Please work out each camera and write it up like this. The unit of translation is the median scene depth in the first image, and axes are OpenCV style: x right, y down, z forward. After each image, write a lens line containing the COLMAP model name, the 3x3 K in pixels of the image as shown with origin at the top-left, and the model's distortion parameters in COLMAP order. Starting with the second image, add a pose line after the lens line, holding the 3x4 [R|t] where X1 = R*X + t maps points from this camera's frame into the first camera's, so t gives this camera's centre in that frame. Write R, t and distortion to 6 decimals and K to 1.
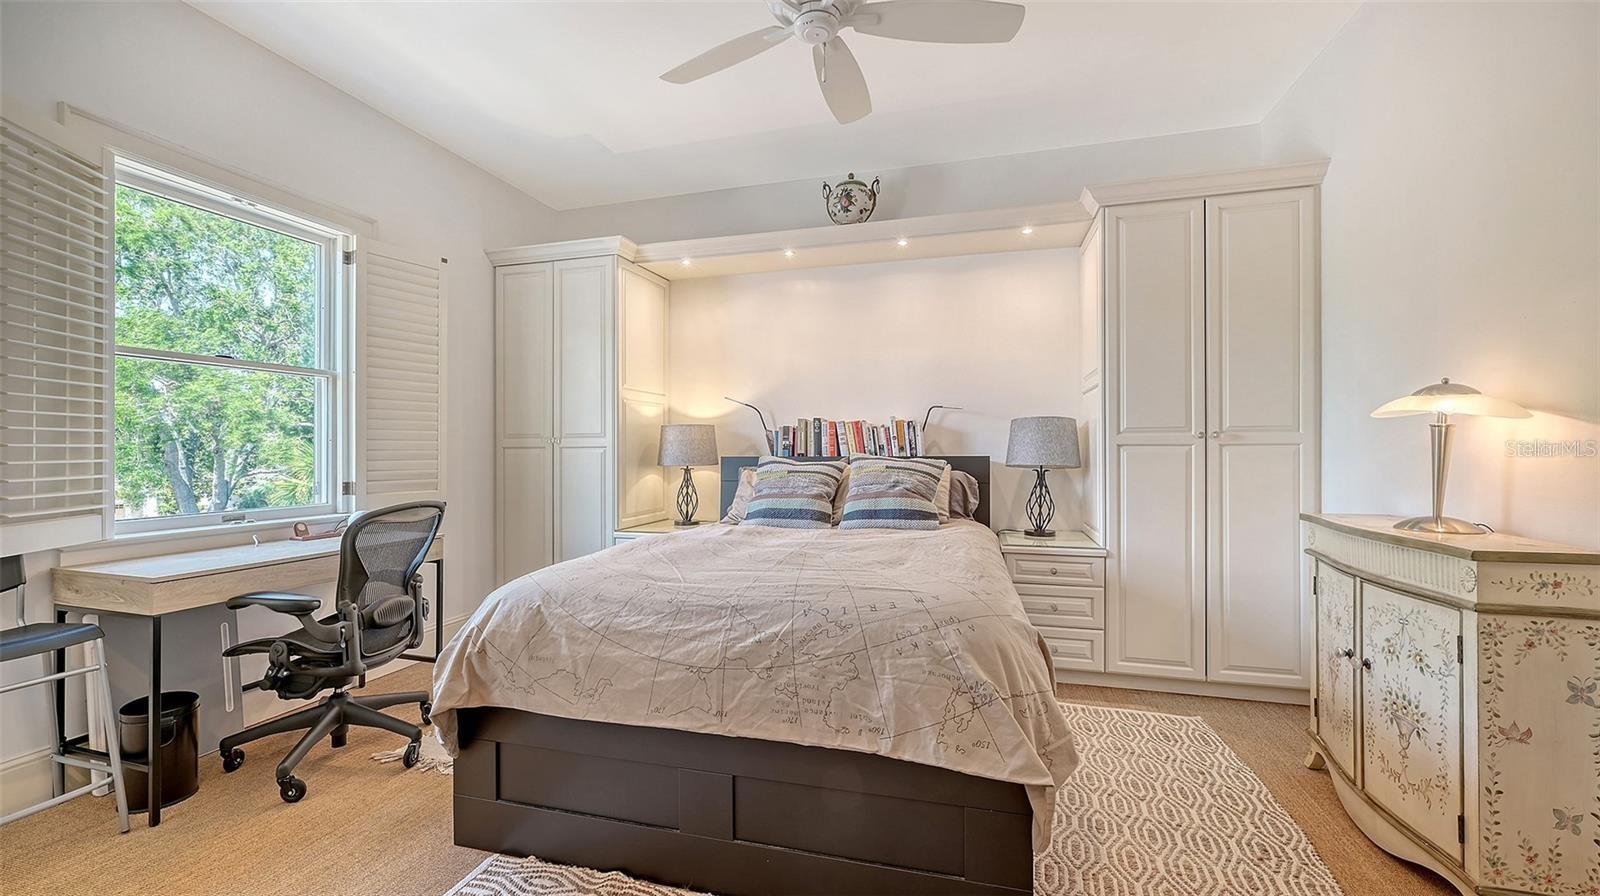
lens RADIAL K [[636.4, 0, 796.7], [0, 636.4, 442.4], [0, 0, 1]] dist [0.001182, 0.000070]
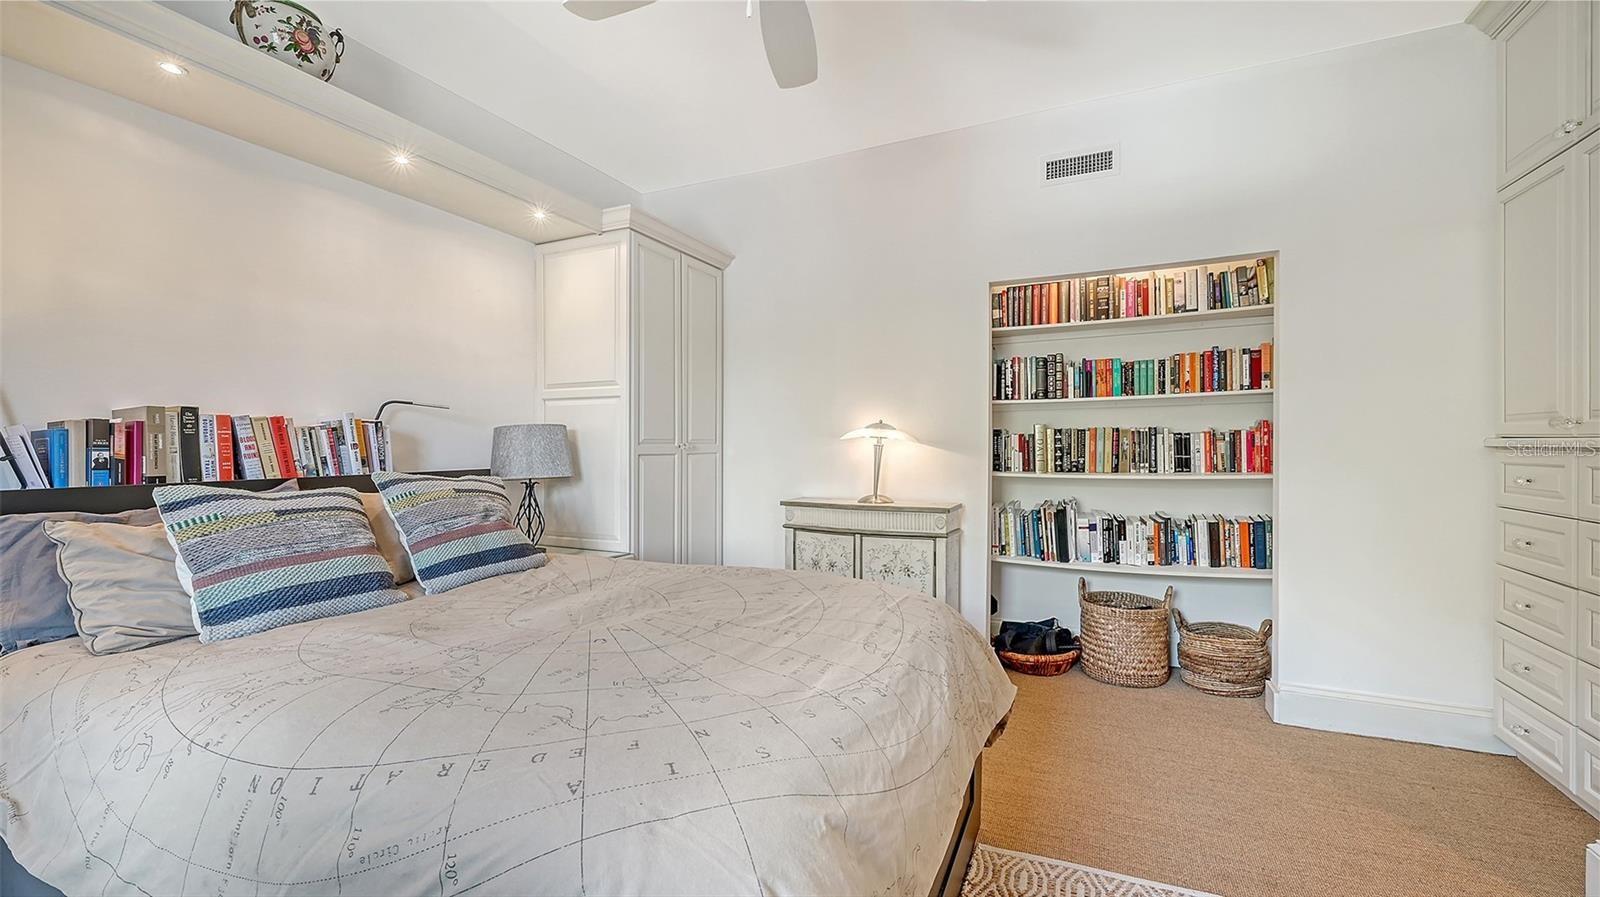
lens RADIAL K [[636.4, 0, 796.7], [0, 636.4, 442.9], [0, 0, 1]] dist [0.001182, 0.000070]
pose [[0.166630, 0.004026, 0.986011, -0.477946], [-0.009547, 0.999951, -0.002470, -0.014967], [-0.985973, -0.009002, 0.166660, 0.514078]]
